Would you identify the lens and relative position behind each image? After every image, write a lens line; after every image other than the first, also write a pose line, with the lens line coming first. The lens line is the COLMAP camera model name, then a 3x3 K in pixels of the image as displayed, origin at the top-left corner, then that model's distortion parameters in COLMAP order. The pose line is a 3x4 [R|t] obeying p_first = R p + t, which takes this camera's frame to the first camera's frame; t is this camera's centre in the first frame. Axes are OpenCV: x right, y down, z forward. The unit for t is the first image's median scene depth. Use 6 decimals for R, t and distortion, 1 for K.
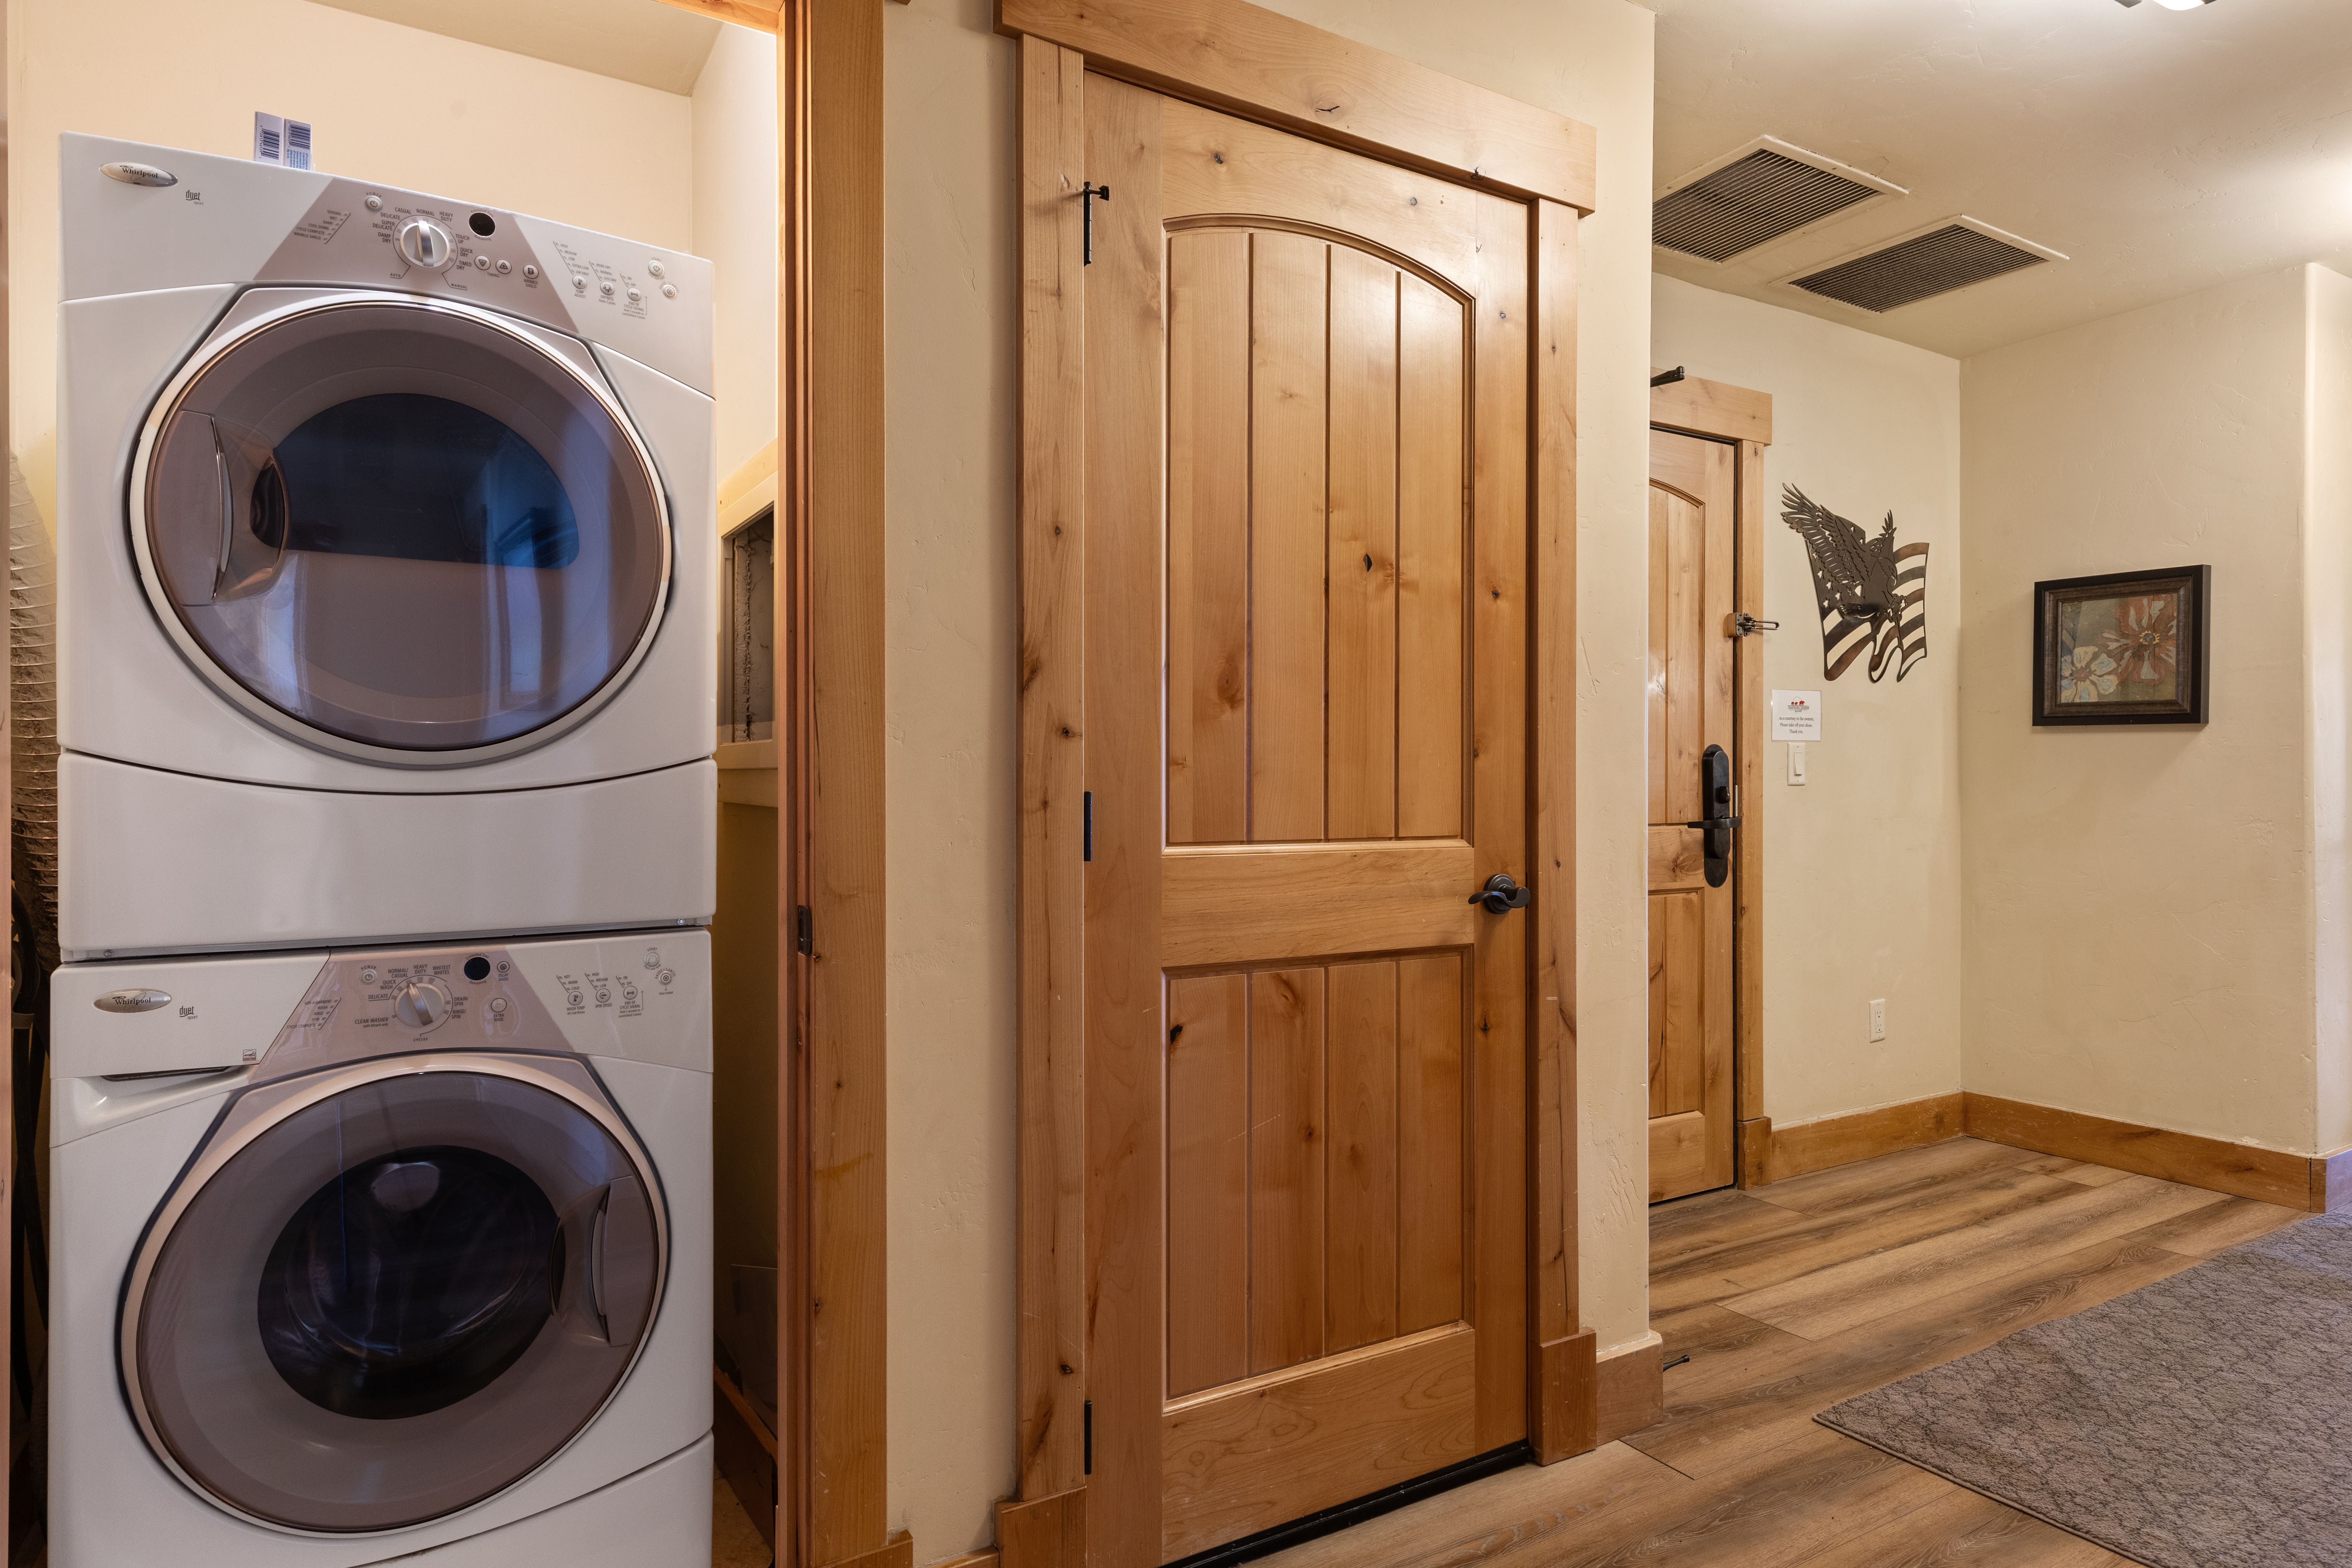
lens RADIAL K [[1269.3, 0, 1252.2], [0, 1269.3, 781.8], [0, 0, 1]] dist [-0.005901, 0.002865]
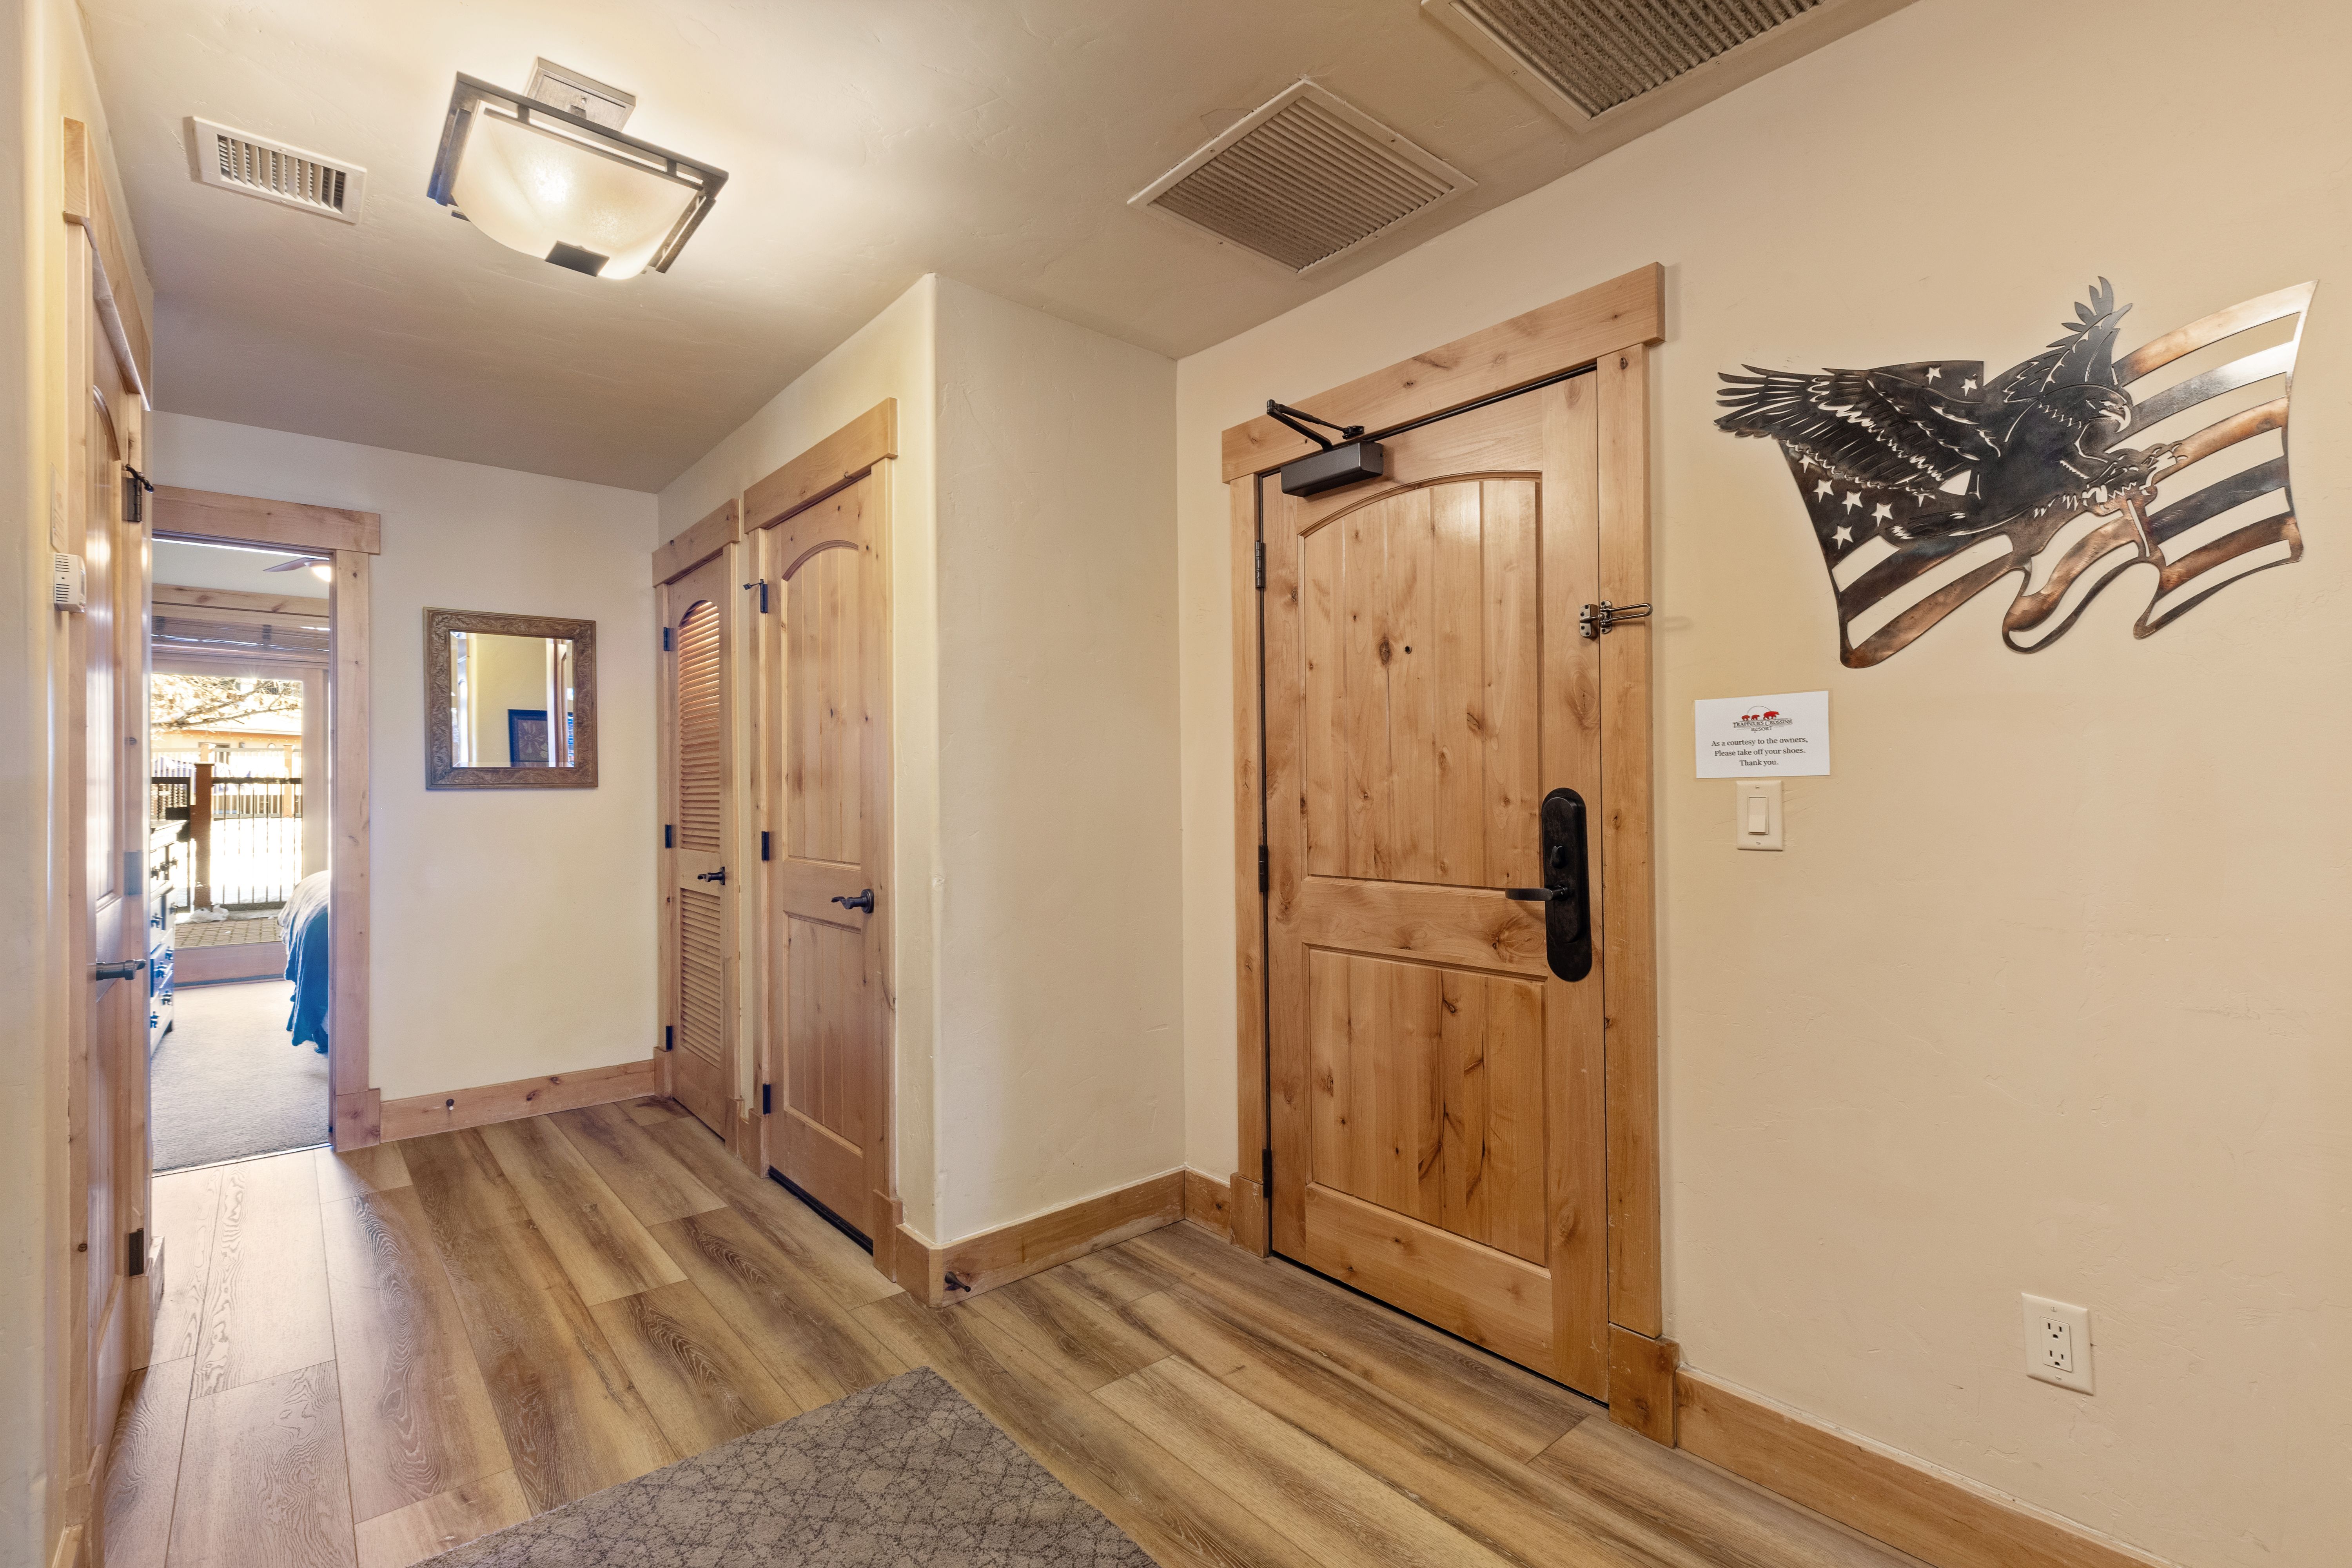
lens RADIAL K [[1074.4, 0, 1194.8], [0, 1074.4, 784.7], [0, 0, 1]] dist [0.004152, -0.001917]
pose [[0.175946, -0.003644, -0.984393, 0.955752], [0.010352, 0.999945, -0.001851, -0.032946], [0.984345, -0.009865, 0.175974, 0.683110]]
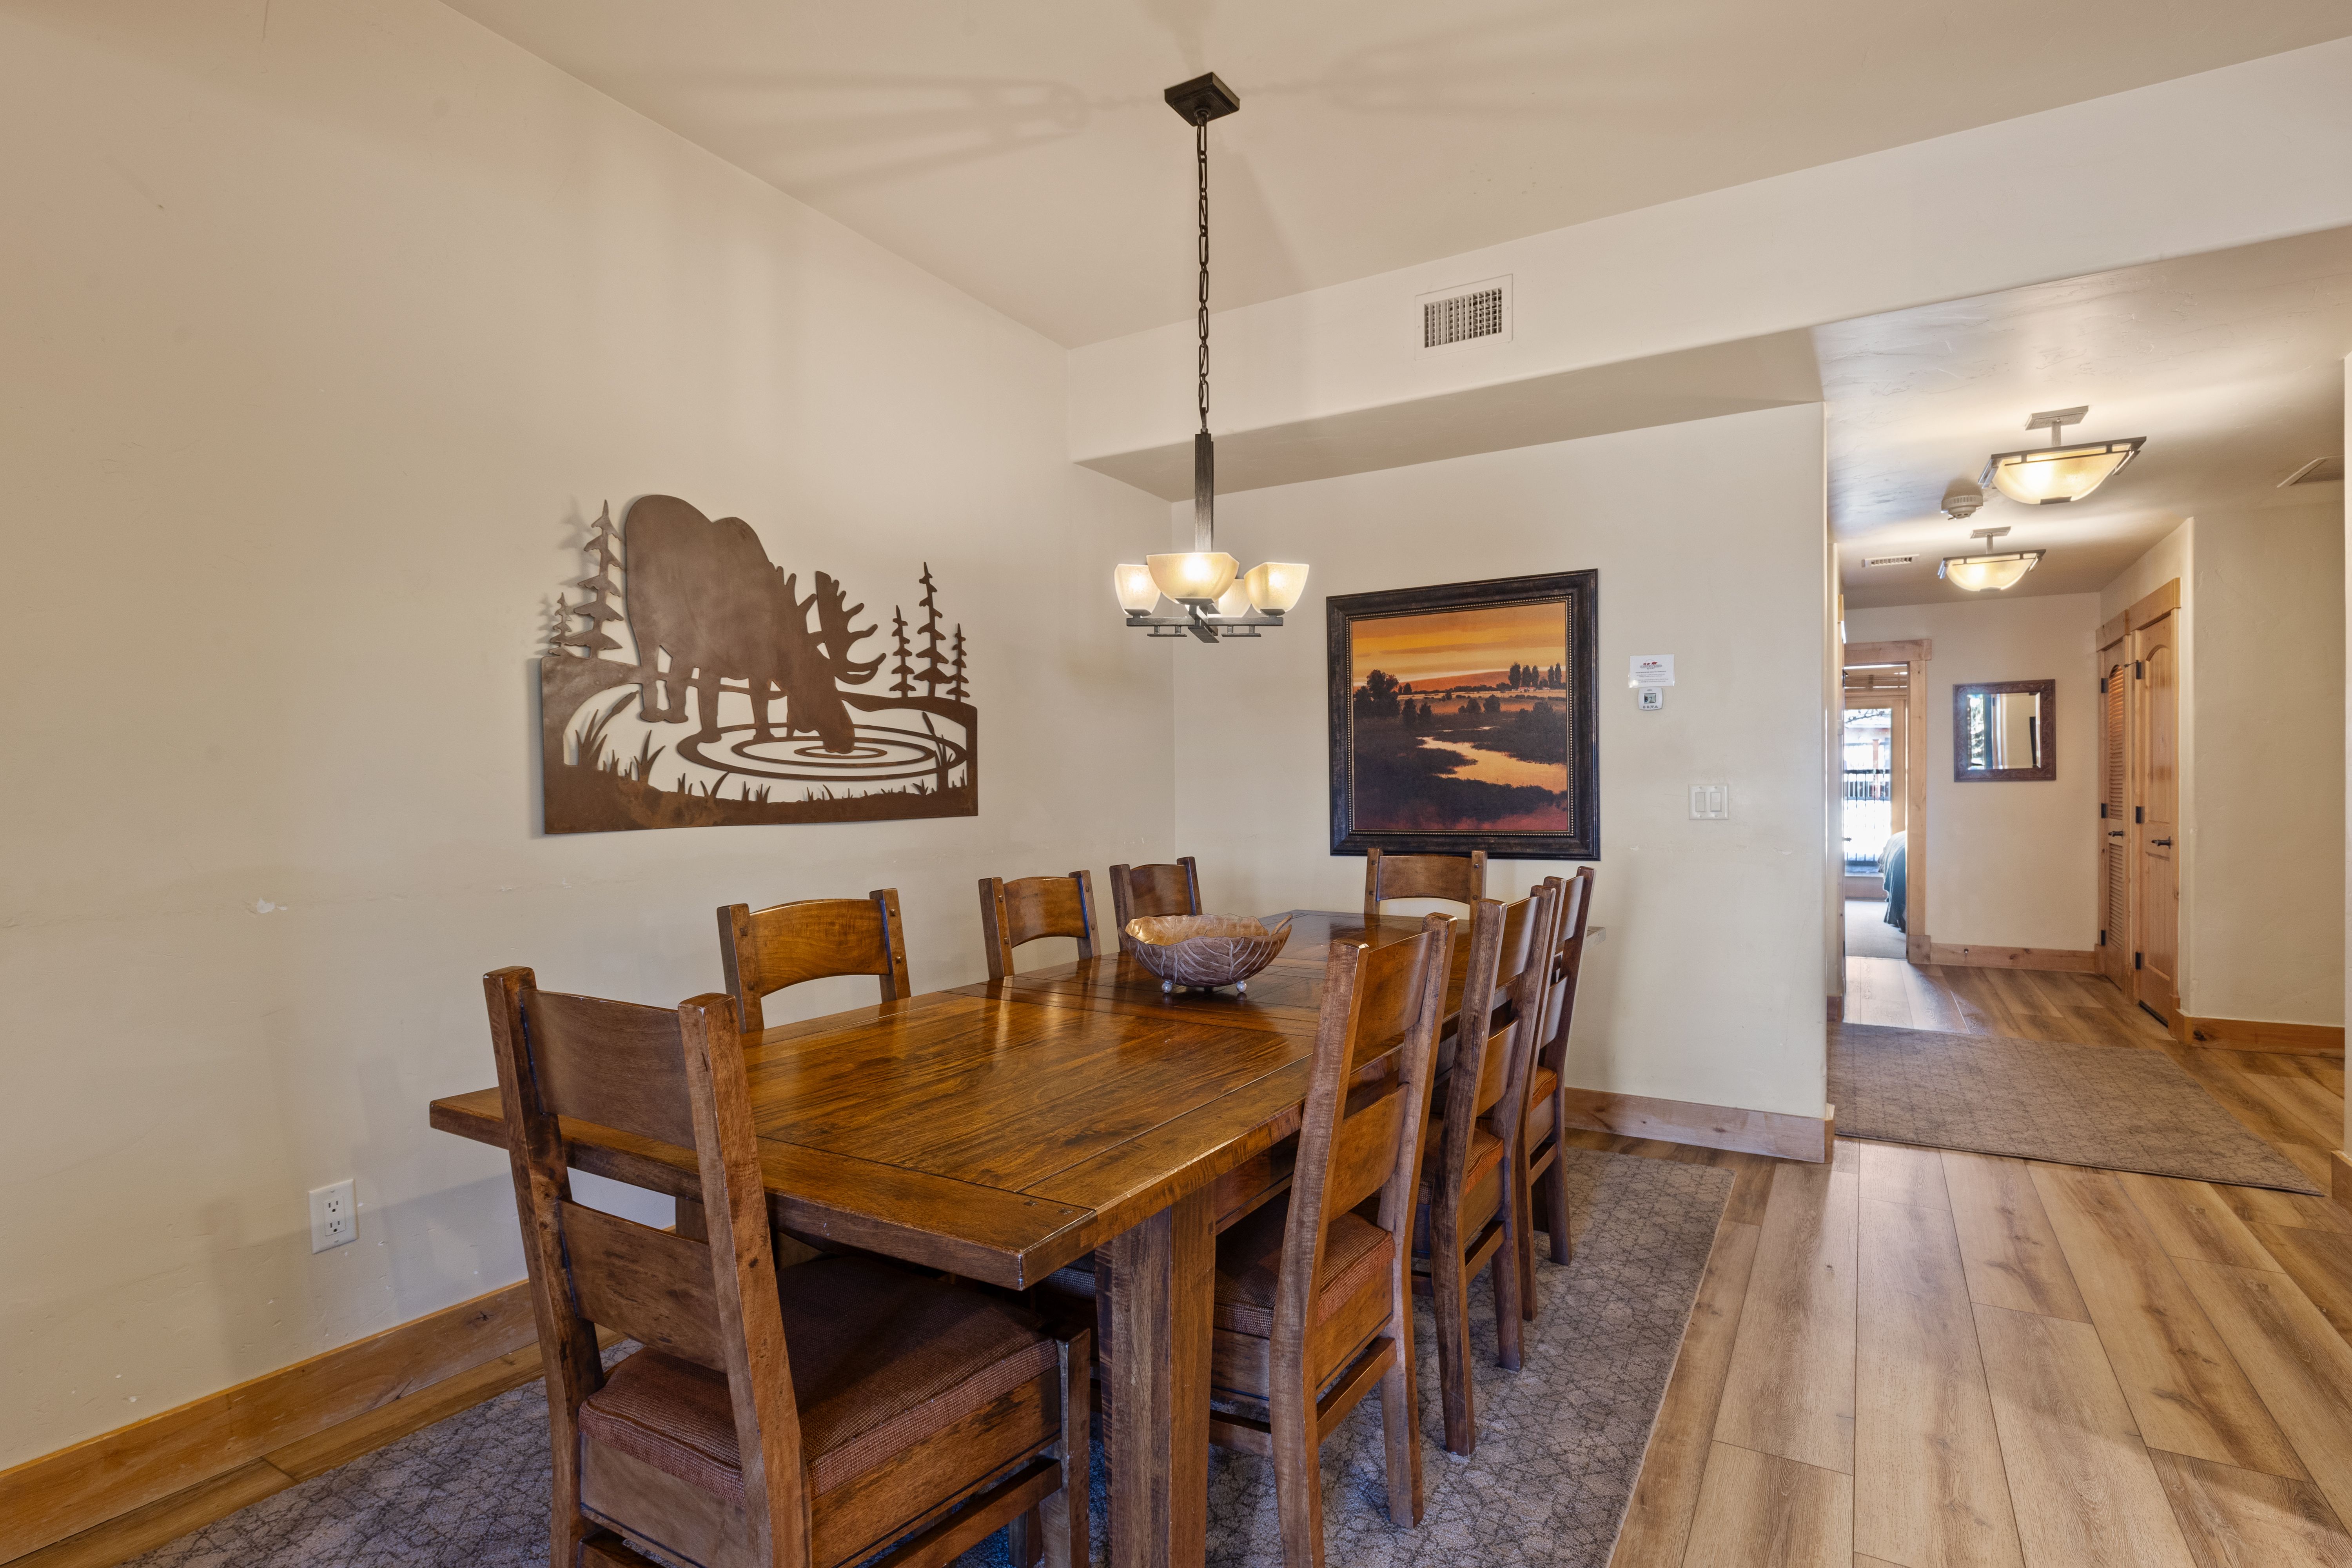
lens RADIAL K [[1155.0, 0, 1173.7], [0, 1155.0, 805.9], [0, 0, 1]] dist [-0.003492, 0.000179]
pose [[-0.876077, 0.018341, -0.481821, 2.113602], [0.014479, 0.999826, 0.011734, -0.040227], [0.481953, 0.003304, -0.876191, 1.320658]]
